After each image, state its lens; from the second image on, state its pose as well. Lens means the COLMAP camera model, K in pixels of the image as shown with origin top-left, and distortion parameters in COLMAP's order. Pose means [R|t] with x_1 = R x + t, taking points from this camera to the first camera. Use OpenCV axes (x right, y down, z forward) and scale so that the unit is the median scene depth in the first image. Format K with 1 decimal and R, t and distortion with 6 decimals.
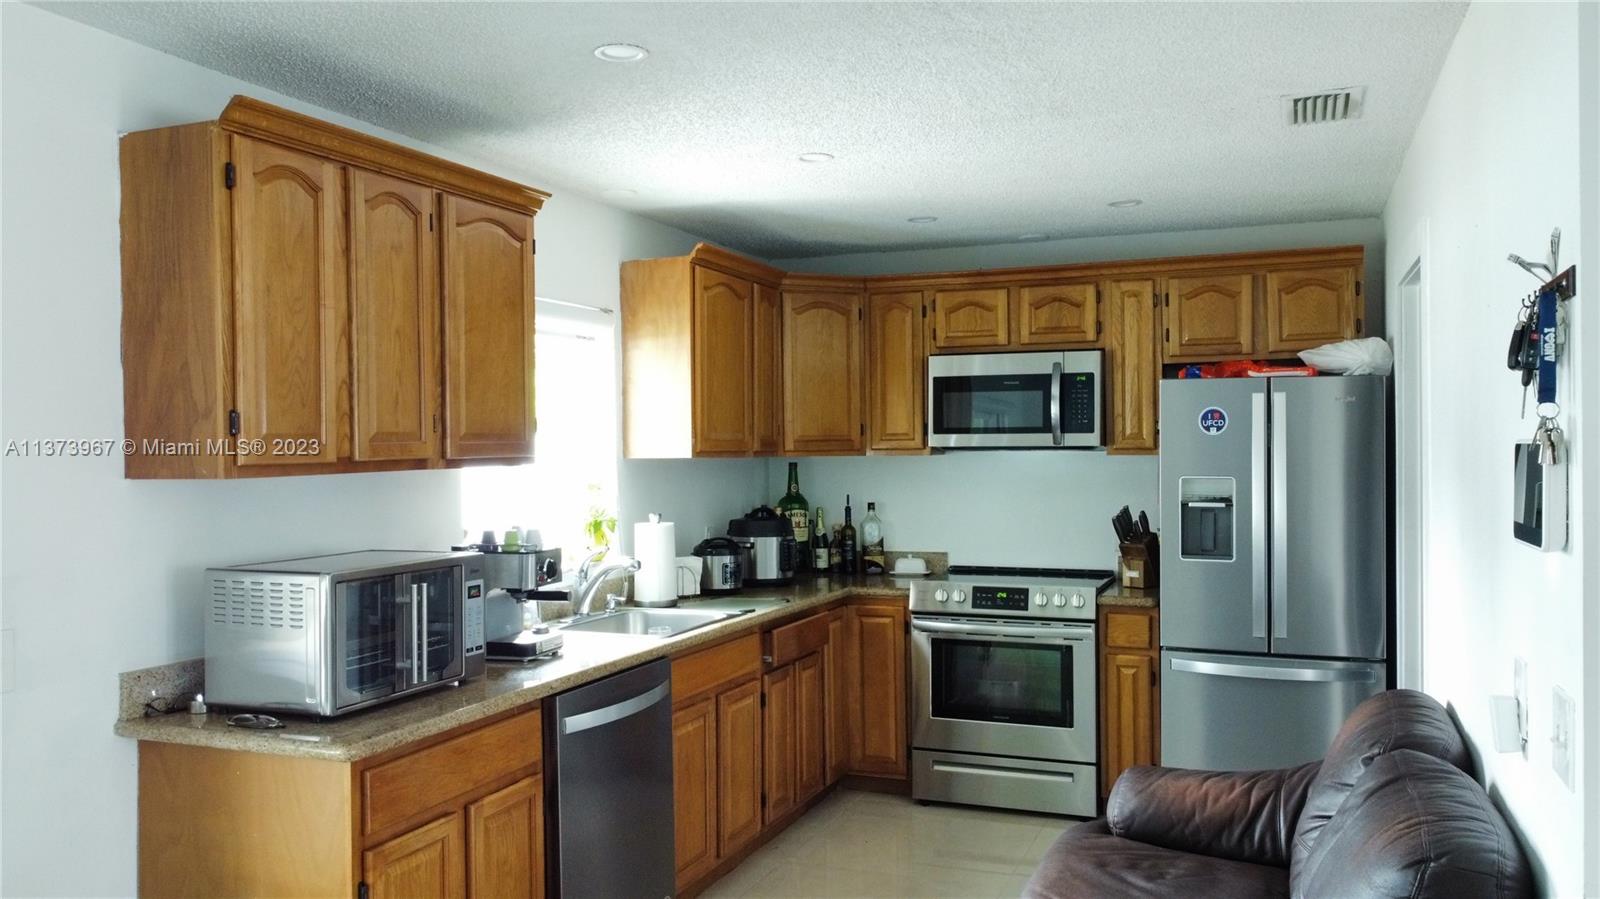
lens RADIAL K [[1217.0, 0, 799.2], [0, 1217.0, 449.6], [0, 0, 1]] dist [0.004059, -0.006228]
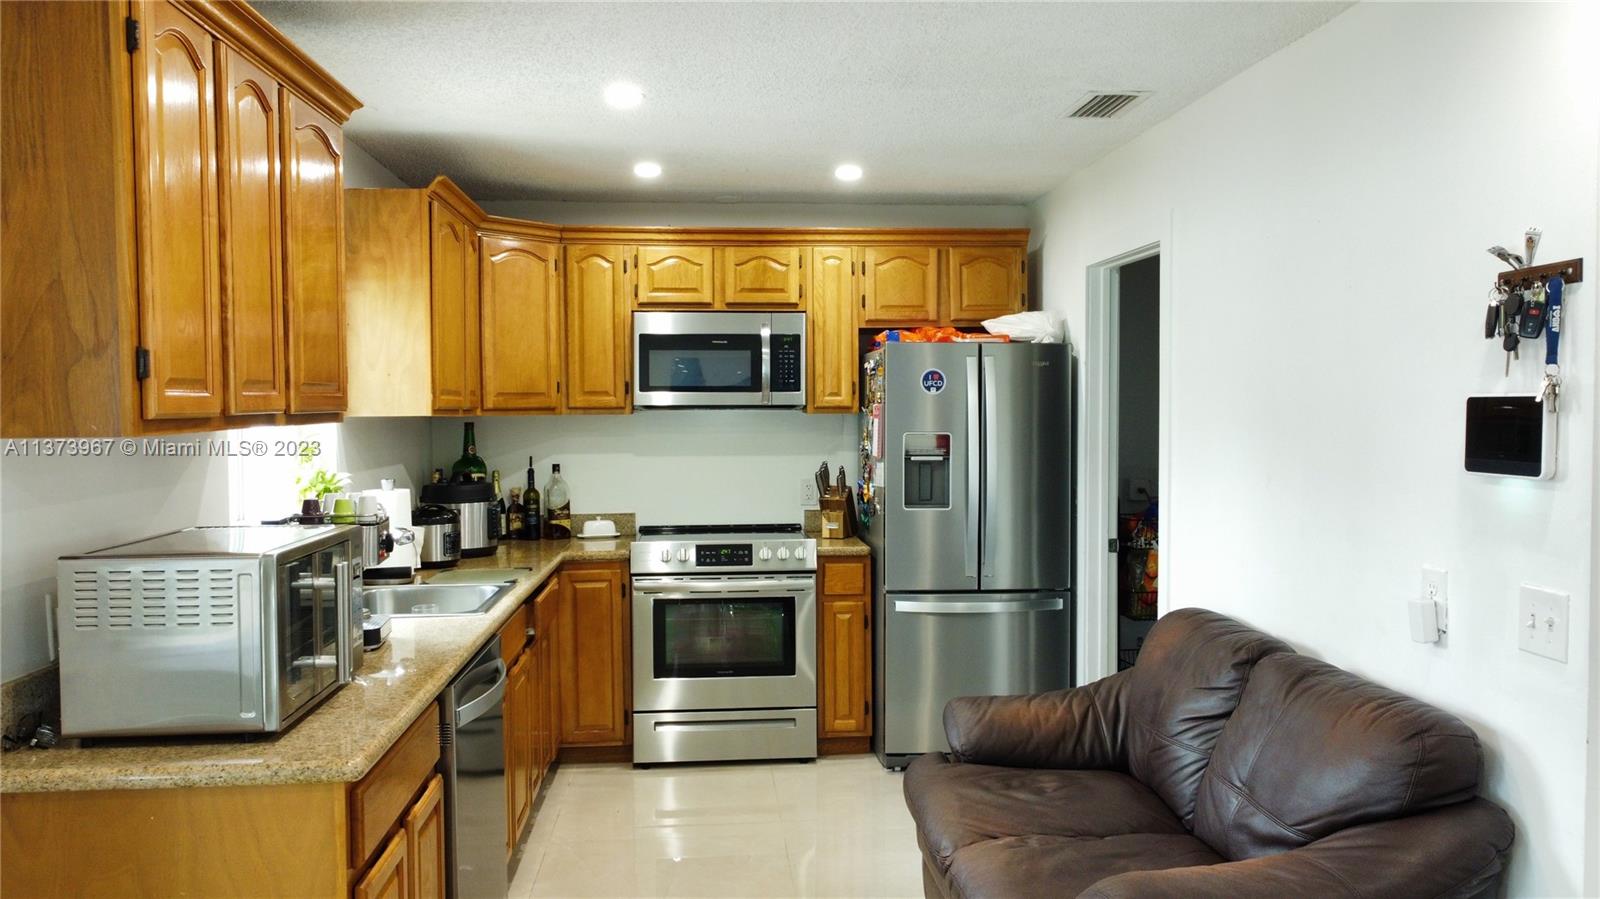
lens RADIAL K [[1217.0, 0, 798.1], [0, 1217.0, 451.0], [0, 0, 1]] dist [0.004059, -0.006228]
pose [[0.893867, -0.013323, 0.448135, -0.236760], [-0.000292, 0.999541, 0.030297, 0.005184], [-0.448333, -0.027213, 0.893452, 0.072393]]
